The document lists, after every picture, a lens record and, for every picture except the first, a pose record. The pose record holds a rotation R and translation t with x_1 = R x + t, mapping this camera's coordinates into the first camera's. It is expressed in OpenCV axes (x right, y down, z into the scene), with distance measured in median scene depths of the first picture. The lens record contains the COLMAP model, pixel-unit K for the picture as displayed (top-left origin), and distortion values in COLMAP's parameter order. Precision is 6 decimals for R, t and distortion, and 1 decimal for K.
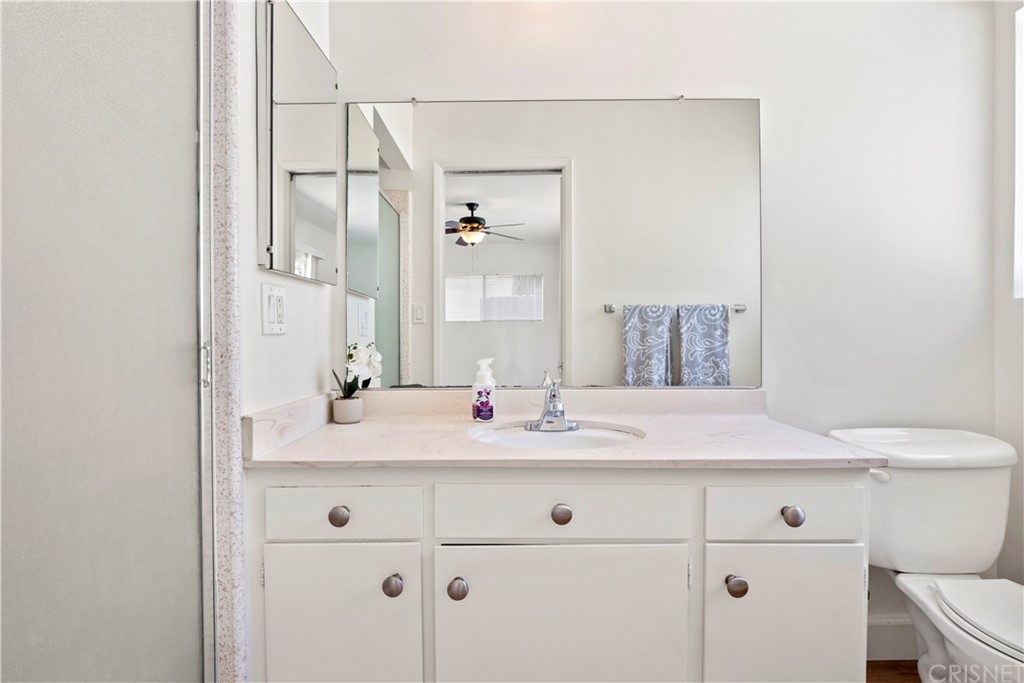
lens RADIAL K [[493.7, 0, 512.0], [0, 493.7, 341.5], [0, 0, 1]] dist [0.001325, -0.000019]
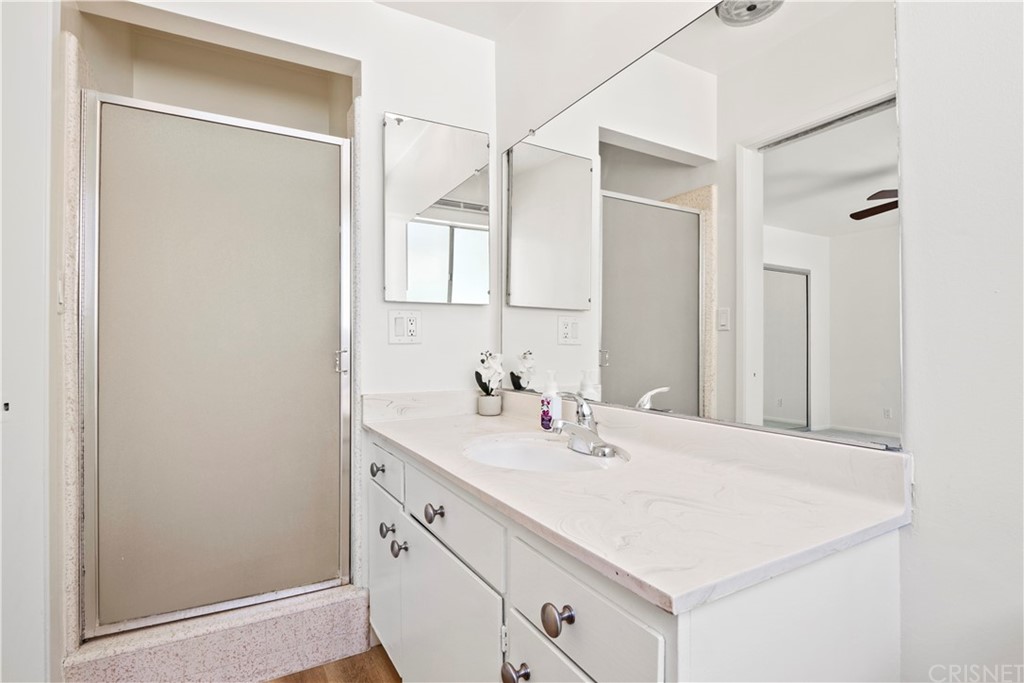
lens RADIAL K [[501.2, 0, 506.1], [0, 501.2, 340.8], [0, 0, 1]] dist [-0.005175, -0.006678]
pose [[0.495031, -0.003829, -0.868867, 0.776106], [-0.010442, 0.999892, -0.010356, -0.008492], [0.868813, 0.014200, 0.494937, 0.421203]]
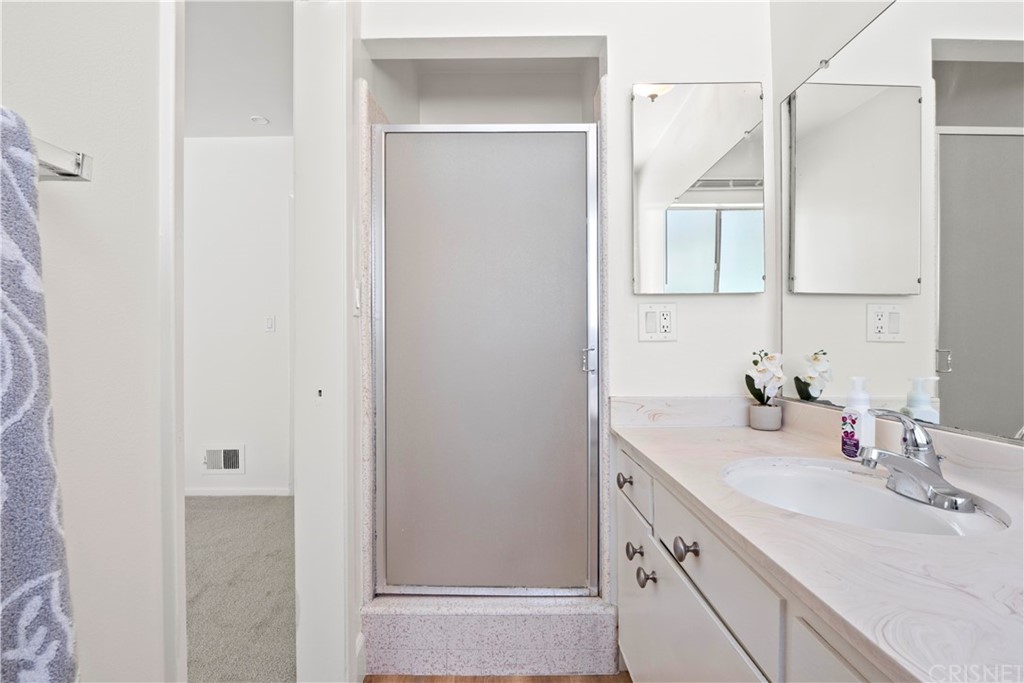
lens RADIAL K [[501.2, 0, 506.1], [0, 501.2, 340.8], [0, 0, 1]] dist [-0.005175, -0.006678]
pose [[0.001230, -0.001794, -0.999998, 0.678164], [-0.009399, 0.999954, -0.001806, -0.007471], [0.999955, 0.009401, 0.001213, 0.481113]]
